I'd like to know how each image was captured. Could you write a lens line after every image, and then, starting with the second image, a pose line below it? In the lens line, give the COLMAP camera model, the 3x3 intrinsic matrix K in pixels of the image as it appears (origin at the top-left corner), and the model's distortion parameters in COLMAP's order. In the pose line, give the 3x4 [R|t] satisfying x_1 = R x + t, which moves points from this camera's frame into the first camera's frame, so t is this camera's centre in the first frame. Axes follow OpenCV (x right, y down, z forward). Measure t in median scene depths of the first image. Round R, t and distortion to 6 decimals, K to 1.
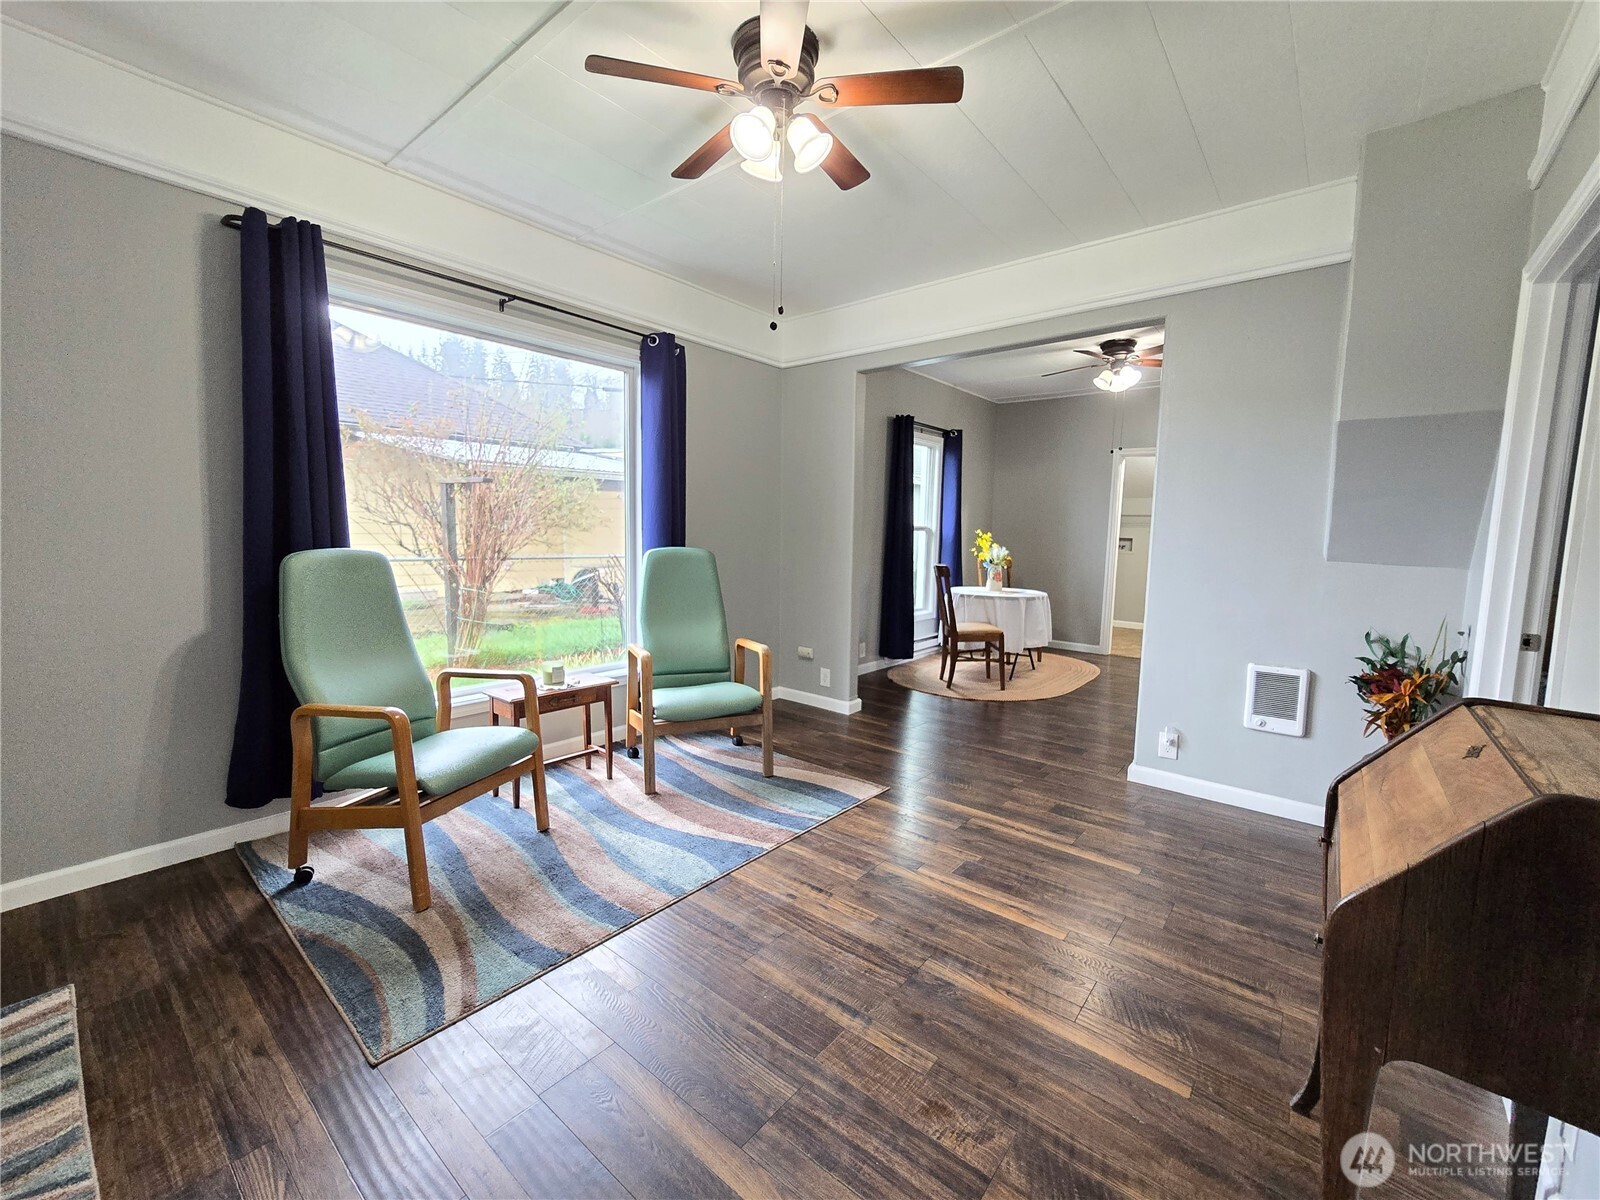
lens RADIAL K [[652.7, 0, 807.8], [0, 652.7, 595.0], [0, 0, 1]] dist [-0.002474, -0.000614]
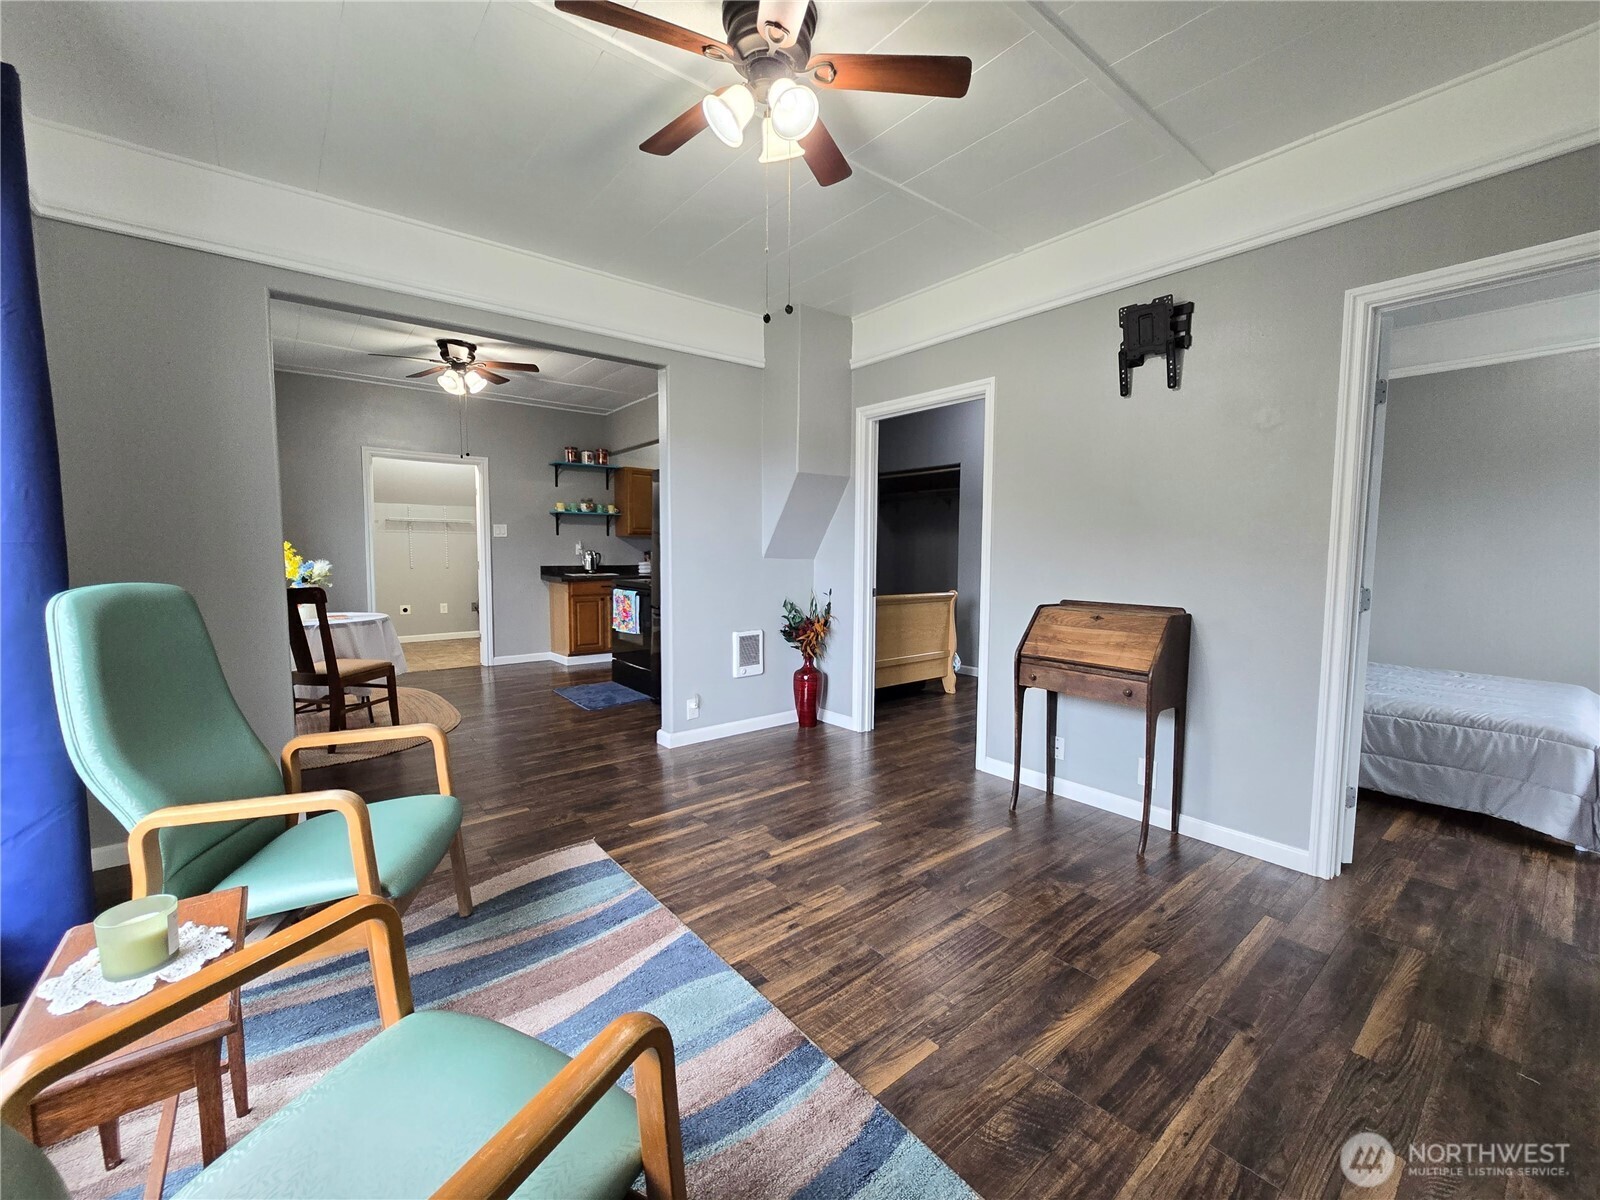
lens RADIAL K [[652.7, 0, 807.8], [0, 652.7, 595.0], [0, 0, 1]] dist [-0.002474, -0.000614]
pose [[0.191679, -0.090015, 0.977321, -0.769470], [0.096141, 0.992718, 0.072578, -0.071963], [-0.976737, 0.080049, 0.198937, 0.636996]]
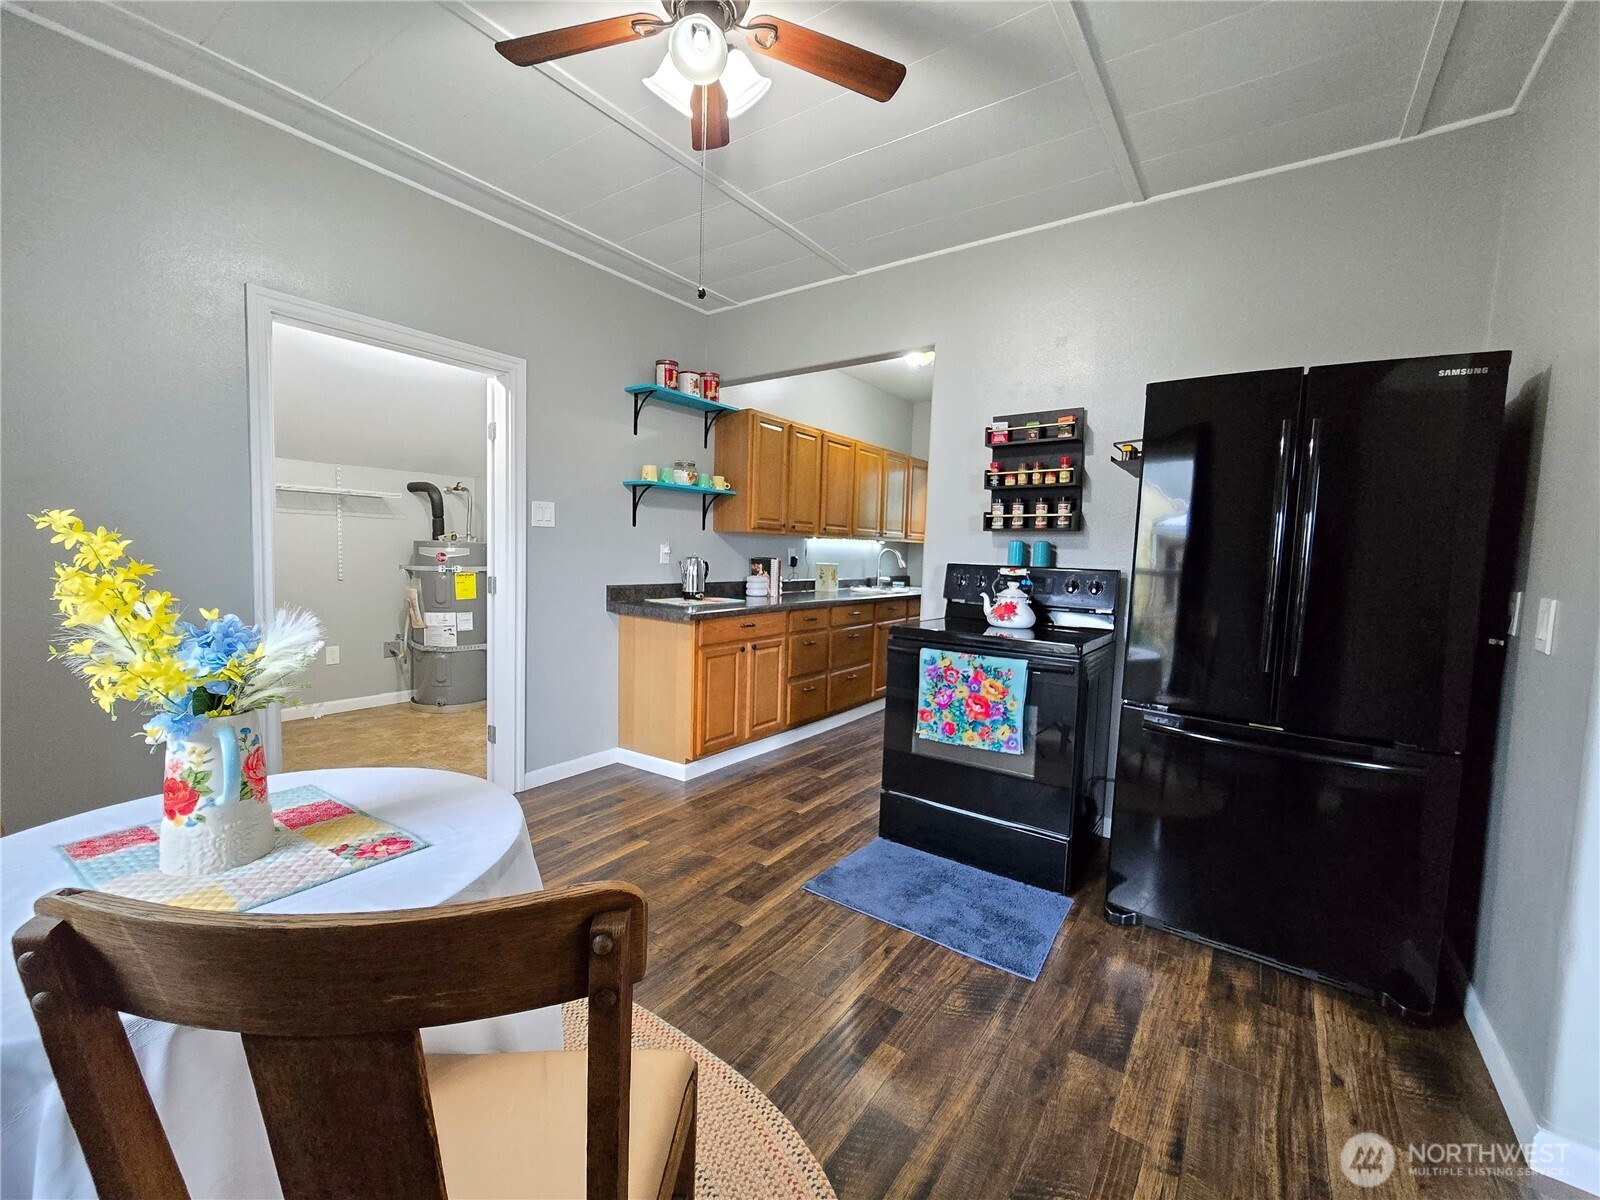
lens RADIAL K [[656.3, 0, 811.2], [0, 656.3, 595.4], [0, 0, 1]] dist [-0.002217, -0.000469]
pose [[-0.077726, -0.092264, 0.992696, 0.231702], [0.069443, 0.992789, 0.097710, -0.185041], [-0.994553, 0.076531, -0.070759, 1.905446]]
